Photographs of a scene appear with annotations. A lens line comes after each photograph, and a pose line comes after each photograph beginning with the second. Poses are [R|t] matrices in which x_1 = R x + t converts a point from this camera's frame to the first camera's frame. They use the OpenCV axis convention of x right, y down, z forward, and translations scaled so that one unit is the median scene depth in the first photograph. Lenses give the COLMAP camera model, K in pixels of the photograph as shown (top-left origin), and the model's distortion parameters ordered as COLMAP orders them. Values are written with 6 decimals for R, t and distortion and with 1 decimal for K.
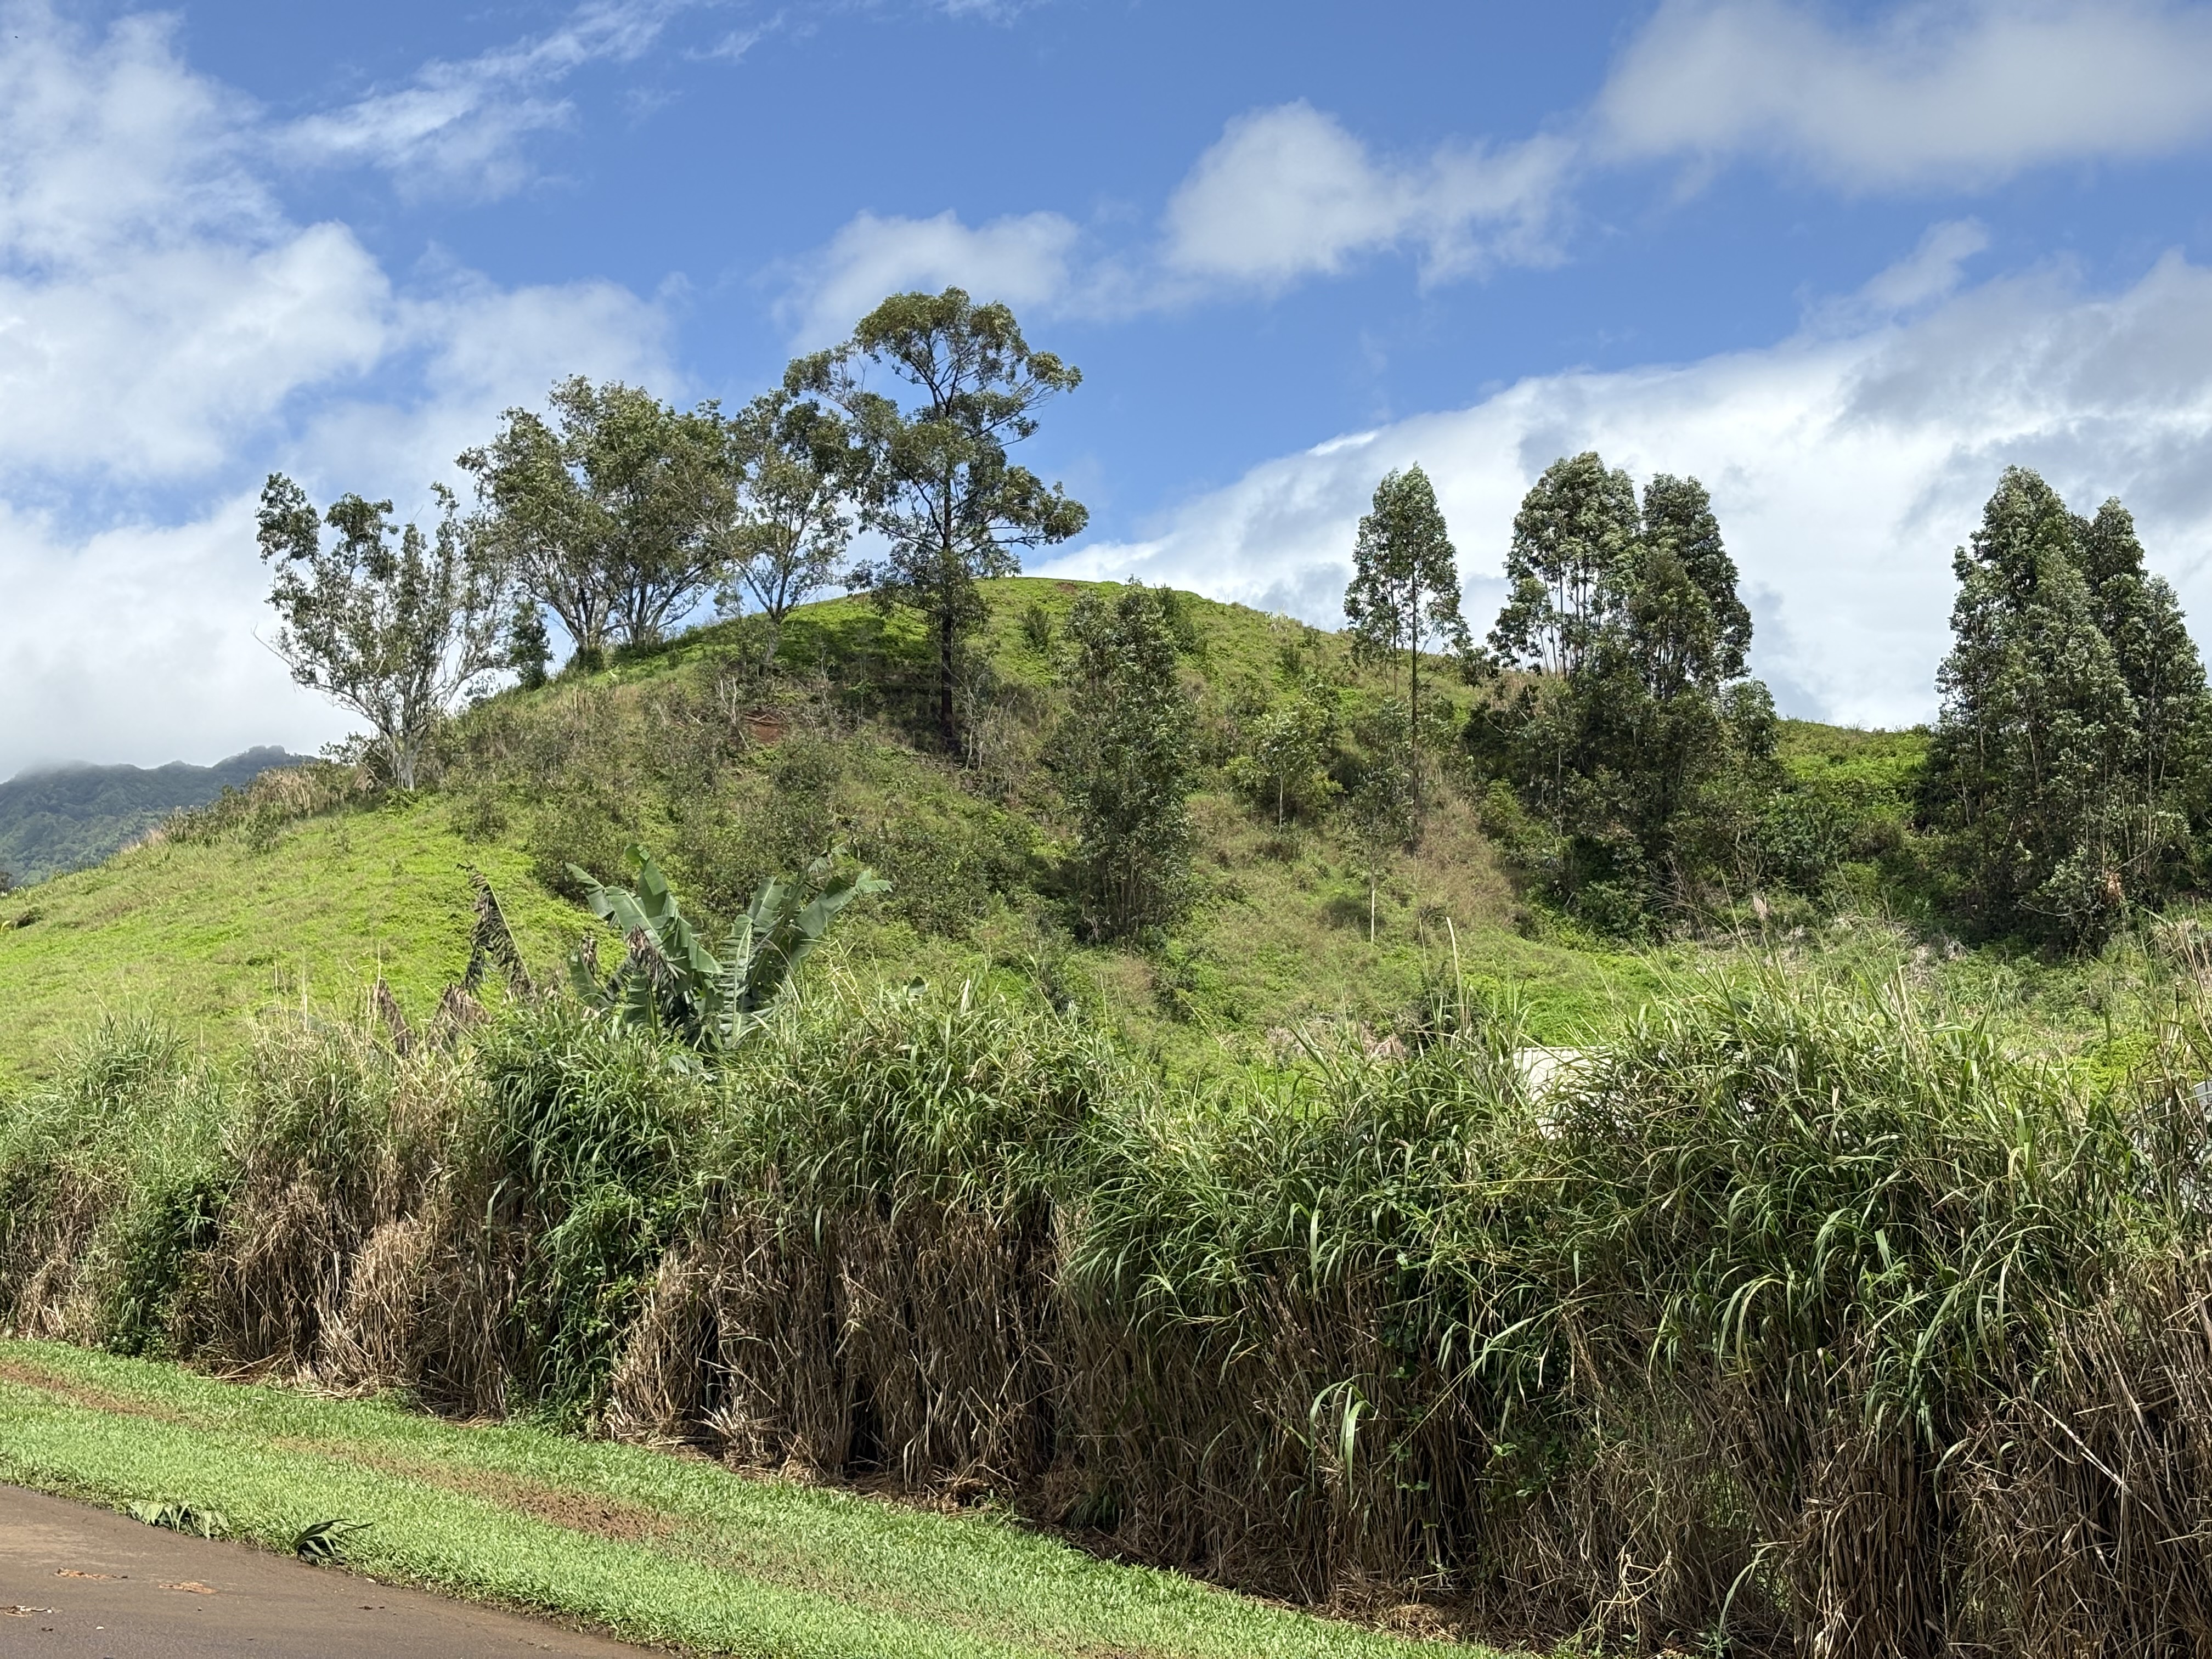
lens RADIAL K [[3254.7, 0, 1112.2], [0, 3254.7, 798.3], [0, 0, 1]] dist [0.290973, -1.259573]
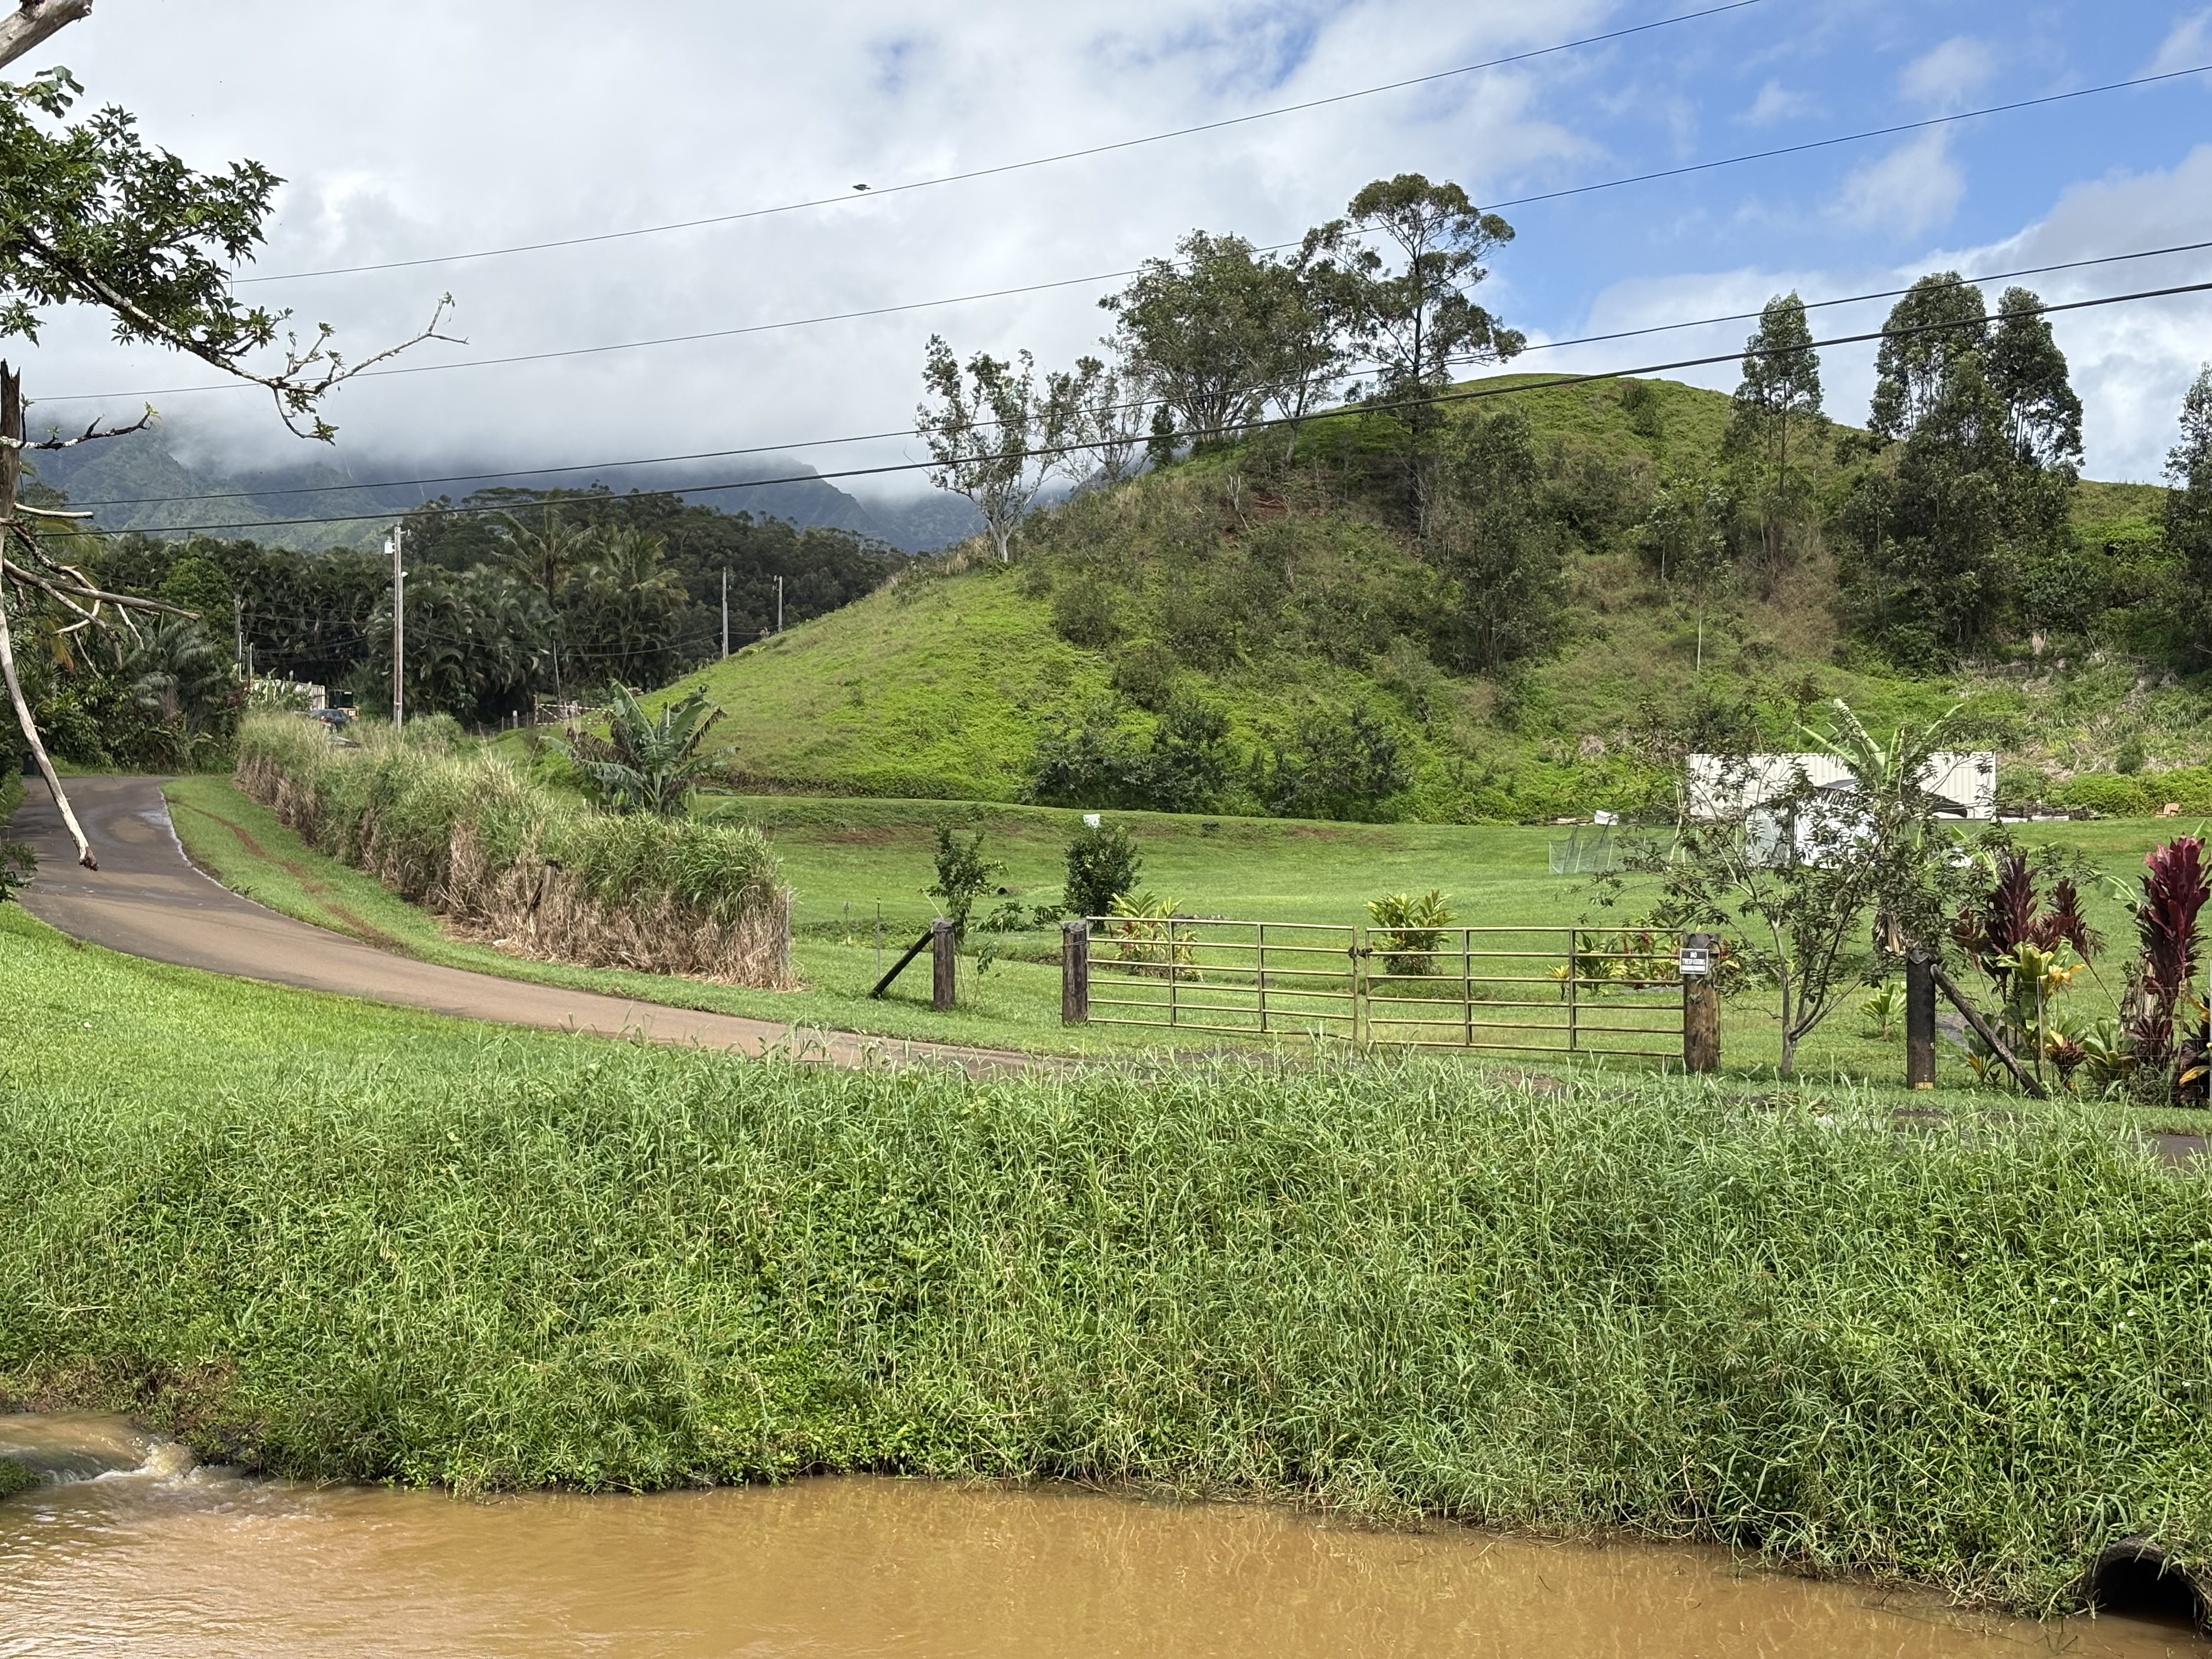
lens RADIAL K [[3254.7, 0, 1112.2], [0, 3254.7, 798.3], [0, 0, 1]] dist [0.290973, -1.259573]
pose [[0.947528, 0.023758, -0.318787, 0.261382], [0.008480, 0.995015, 0.099361, -0.036383], [0.319559, -0.096851, 0.942604, -0.314596]]
